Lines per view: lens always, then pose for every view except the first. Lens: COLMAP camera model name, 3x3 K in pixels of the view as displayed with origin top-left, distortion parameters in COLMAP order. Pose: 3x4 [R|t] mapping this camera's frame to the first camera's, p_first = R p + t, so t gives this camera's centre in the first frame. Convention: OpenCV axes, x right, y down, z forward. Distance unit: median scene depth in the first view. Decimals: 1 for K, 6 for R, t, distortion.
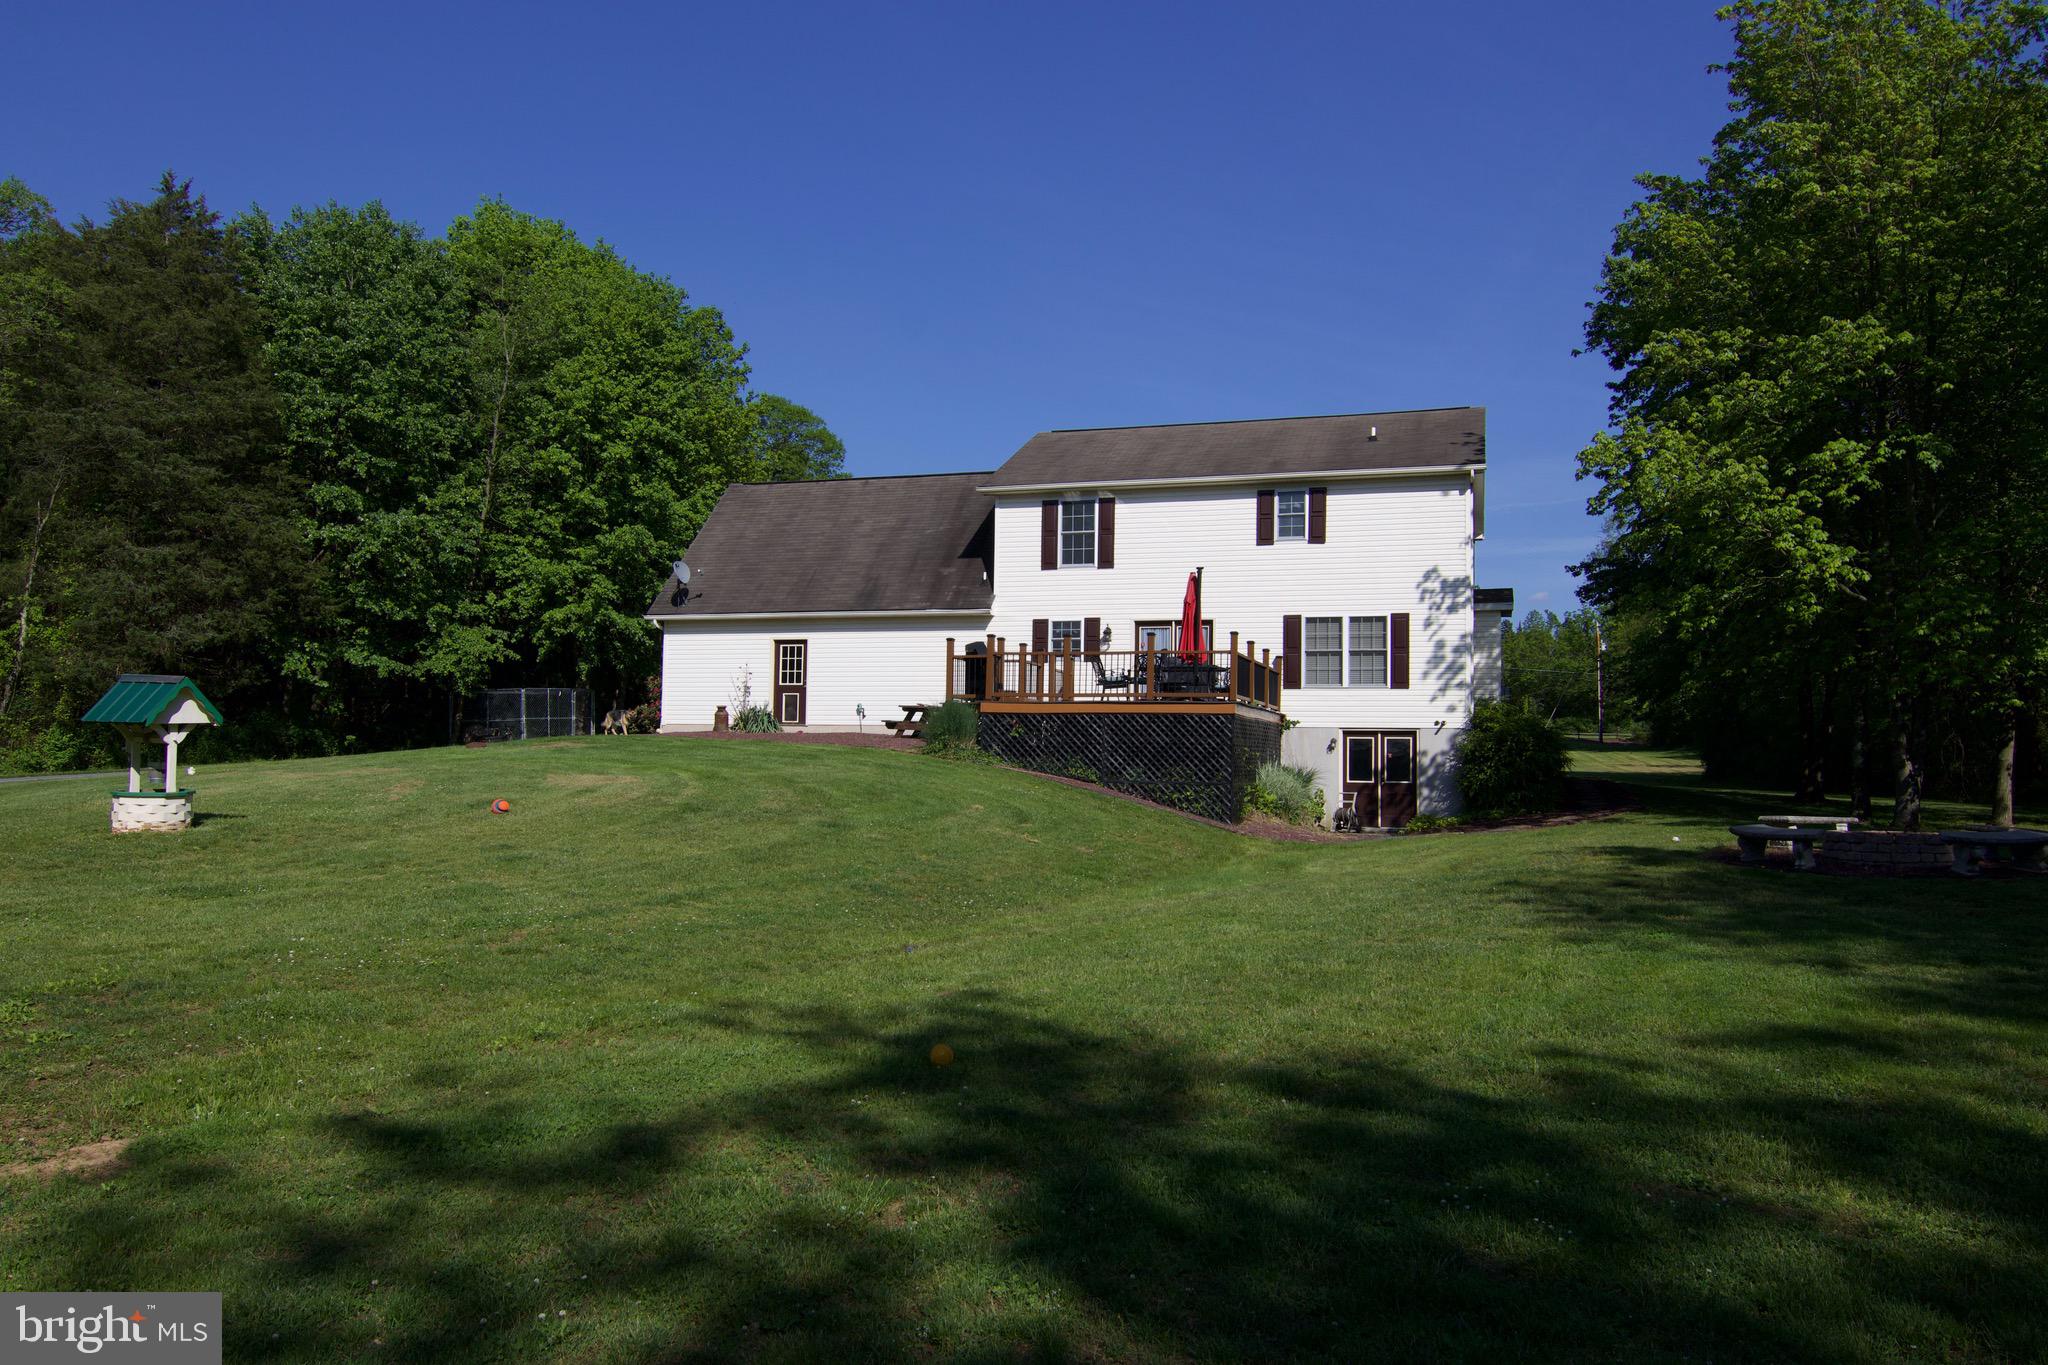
lens RADIAL K [[1454.2, 0, 1023.4], [0, 1454.2, 674.3], [0, 0, 1]] dist [0.002217, 0.002114]
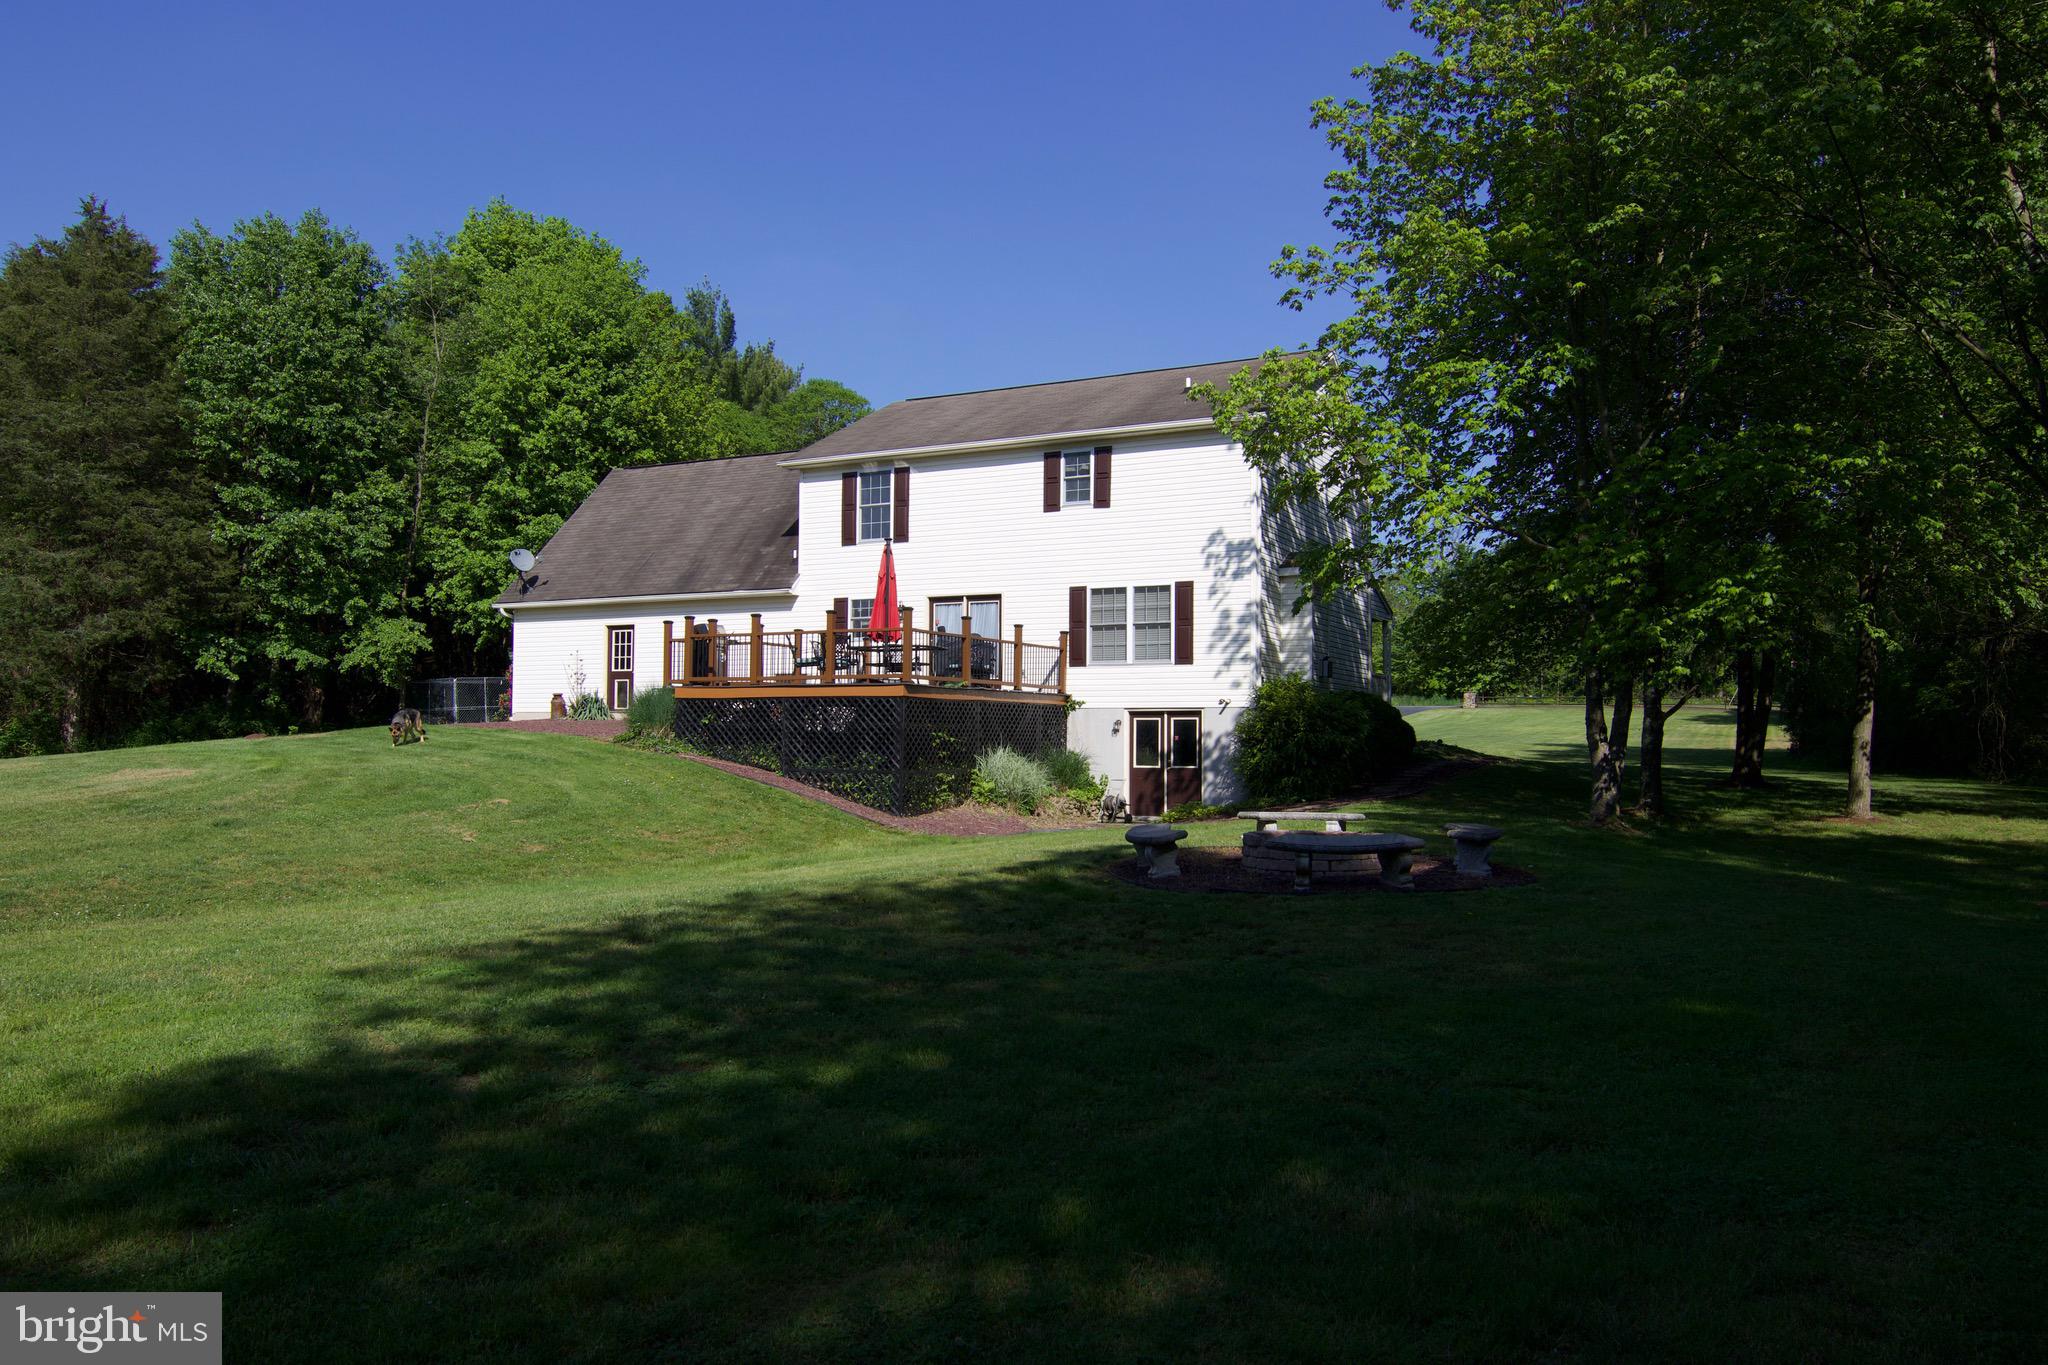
lens RADIAL K [[1454.2, 0, 1025.7], [0, 1454.2, 672.2], [0, 0, 1]] dist [0.002217, 0.002114]
pose [[0.985306, -0.017797, -0.169868, 0.292605], [0.020142, 0.999724, 0.012090, 0.001825], [0.169606, -0.015334, 0.985393, 0.079553]]
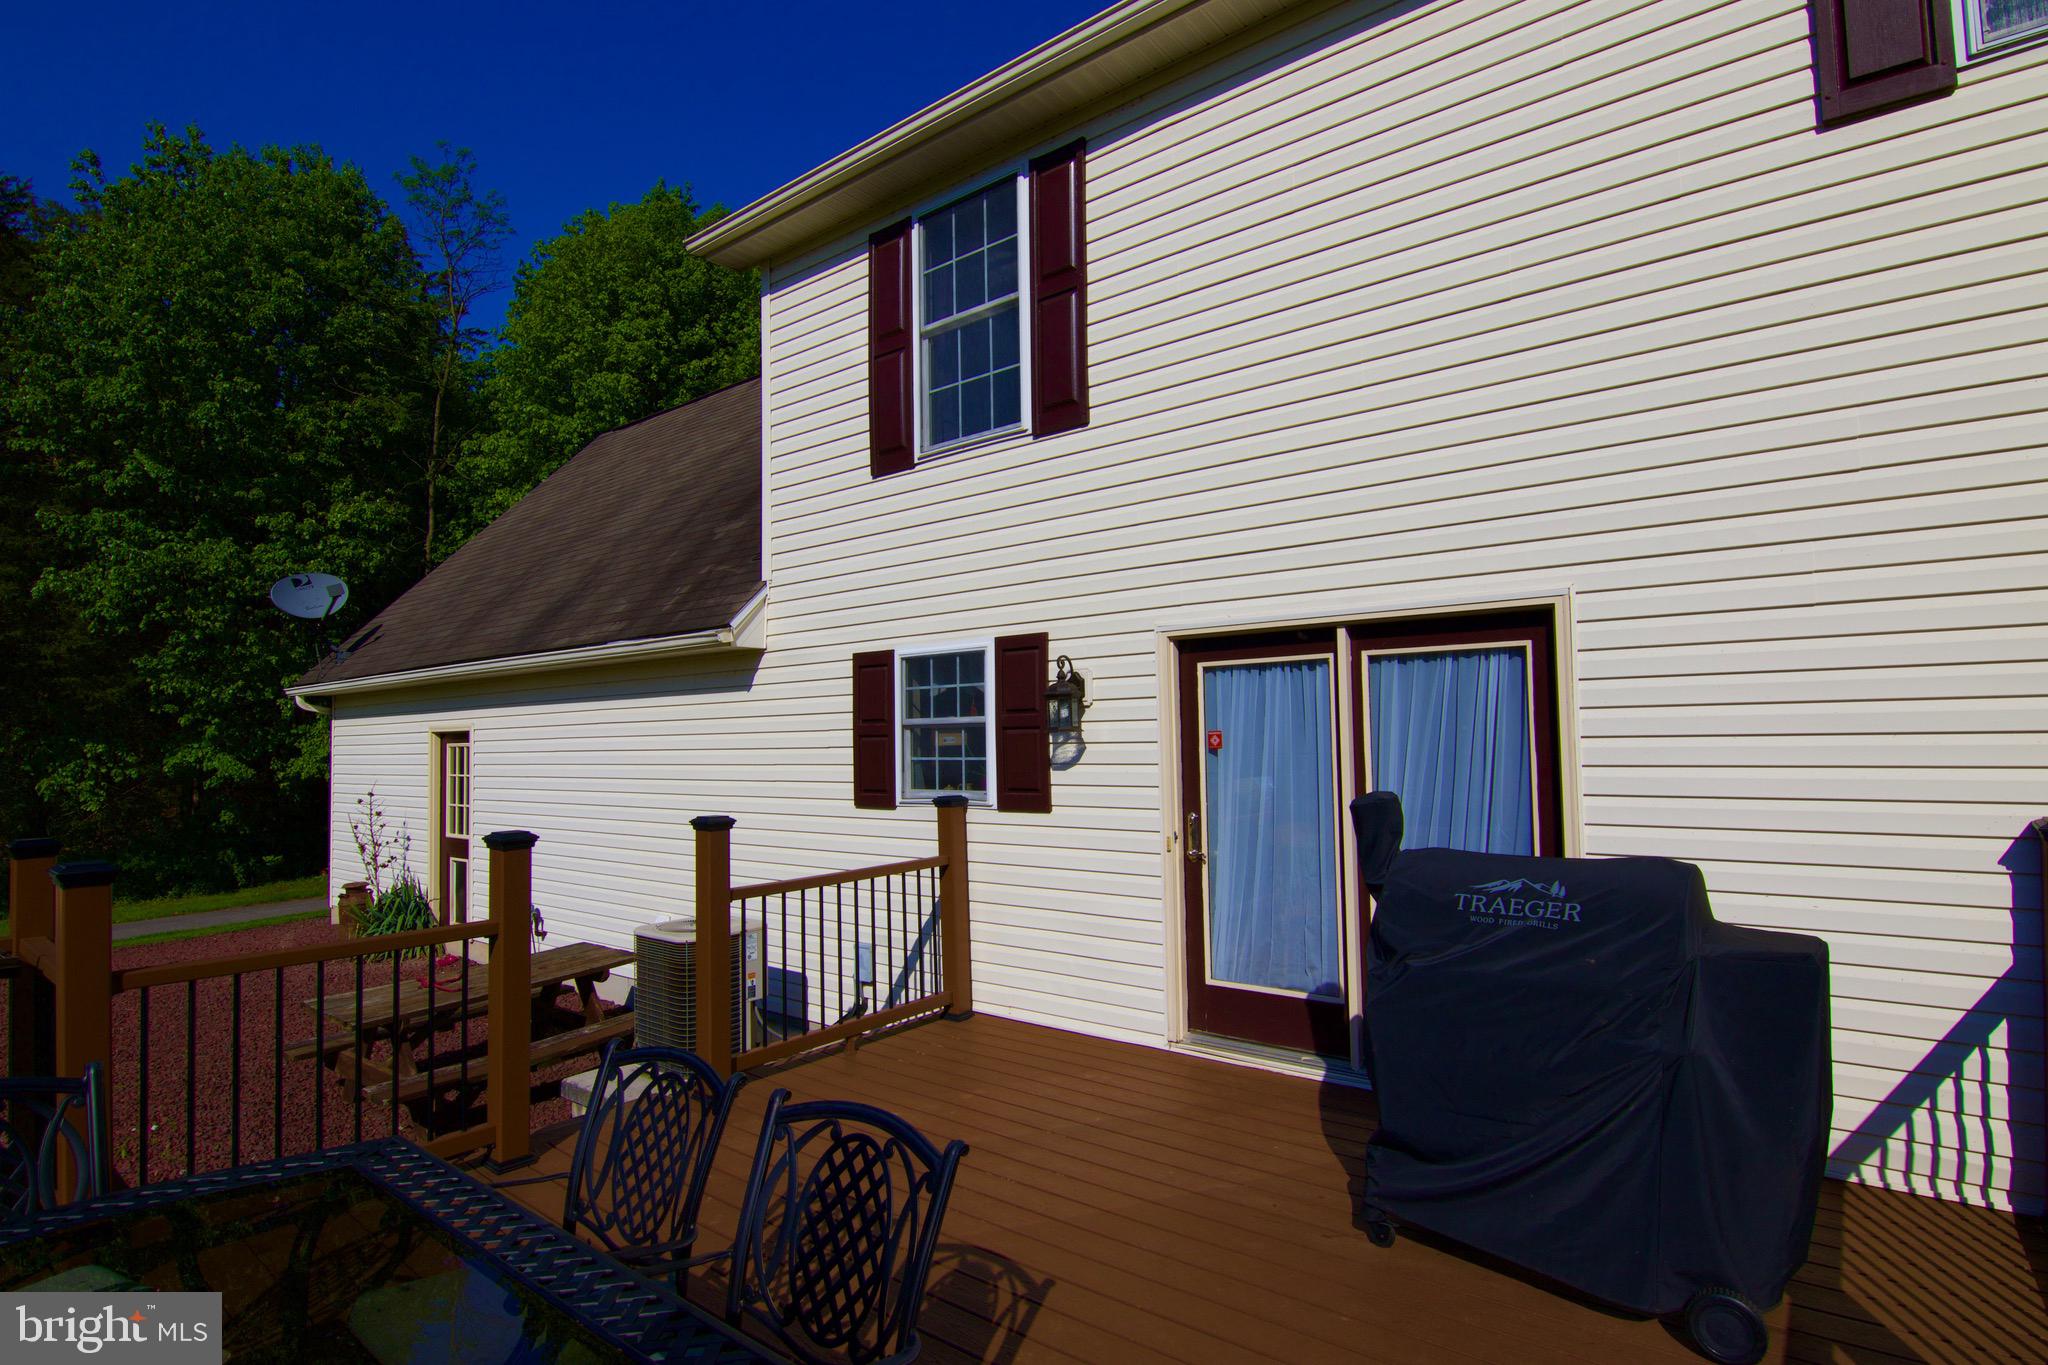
lens RADIAL K [[1038.3, 0, 1022.3], [0, 1038.3, 706.2], [0, 0, 1]] dist [-0.001794, -0.008776]
pose [[0.929281, -0.044165, -0.366723, 0.111830], [0.056119, 0.998182, 0.021994, -0.030266], [0.365084, -0.041019, 0.930070, 0.822983]]
